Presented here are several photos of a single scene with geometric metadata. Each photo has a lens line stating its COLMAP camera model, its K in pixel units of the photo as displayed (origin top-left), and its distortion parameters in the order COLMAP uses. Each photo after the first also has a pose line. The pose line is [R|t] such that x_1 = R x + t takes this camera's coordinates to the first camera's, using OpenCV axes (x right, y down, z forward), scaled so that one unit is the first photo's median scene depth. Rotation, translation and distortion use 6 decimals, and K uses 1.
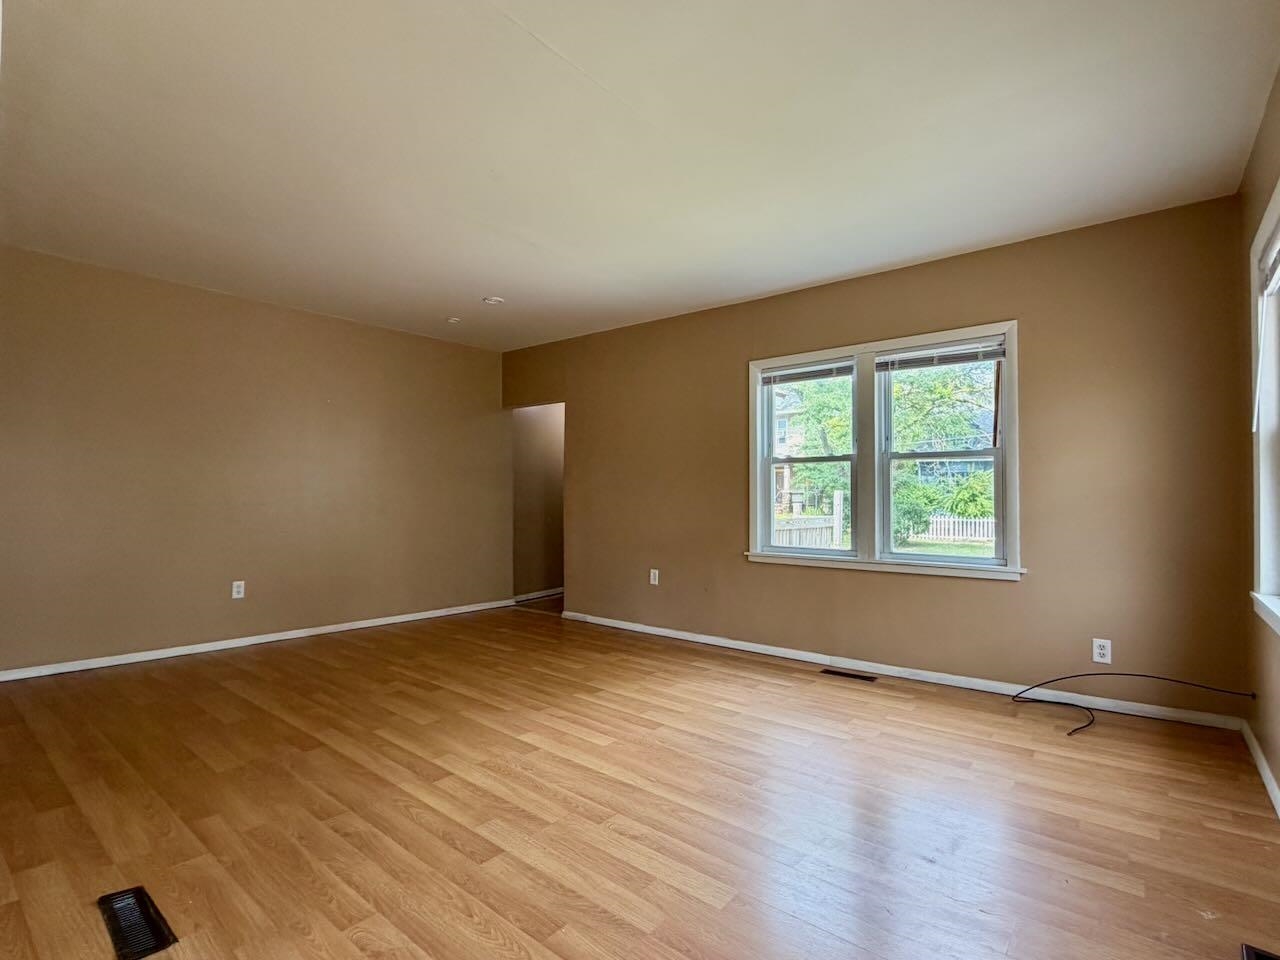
lens RADIAL K [[634.4, 0, 639.2], [0, 634.4, 480.8], [0, 0, 1]] dist [-0.003998, 0.000084]
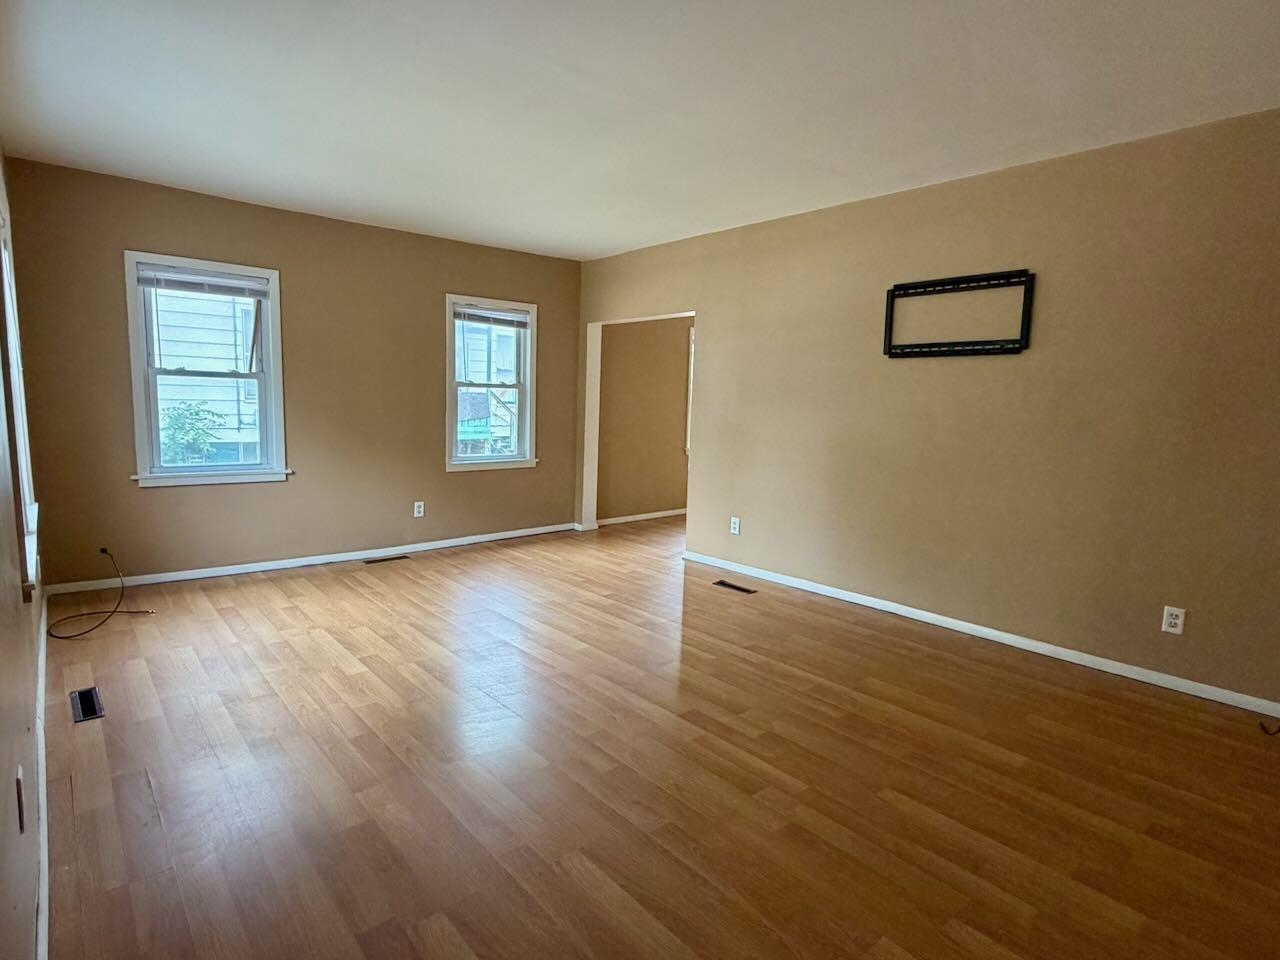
lens RADIAL K [[671.4, 0, 640.7], [0, 671.4, 481.1], [0, 0, 1]] dist [0.004229, 0.001036]
pose [[-0.986275, -0.052422, 0.156571, -0.380817], [-0.036861, 0.994235, 0.100691, -0.018317], [-0.160947, 0.093538, -0.982521, 1.784230]]
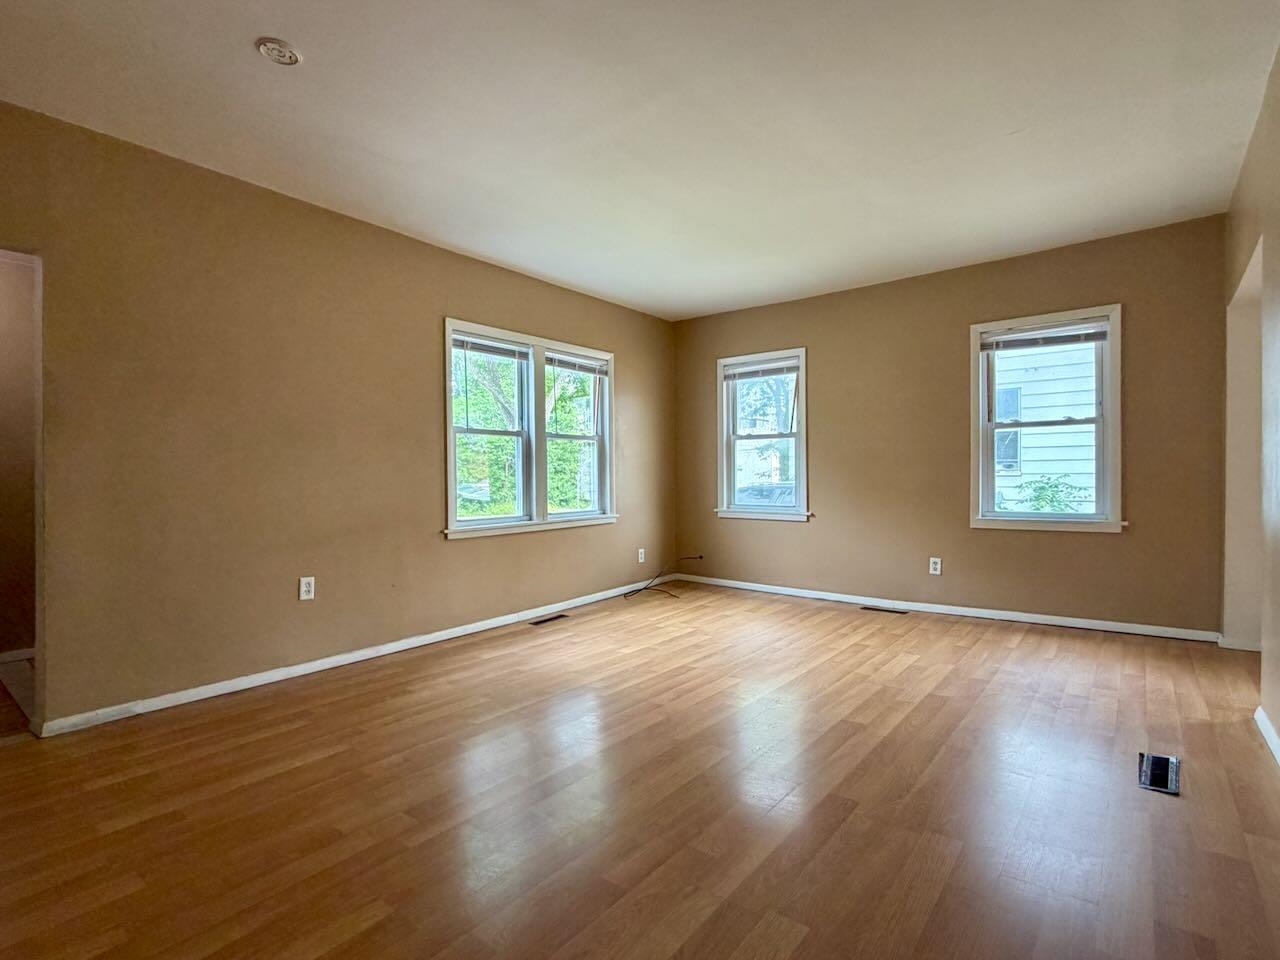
lens RADIAL K [[634.4, 0, 642.7], [0, 634.4, 481.0], [0, 0, 1]] dist [-0.003998, 0.000084]
pose [[-0.031253, -0.011576, 0.999444, -0.960471], [-0.013789, 0.999843, 0.011149, 0.038389], [-0.999416, -0.013432, -0.031407, 0.982396]]
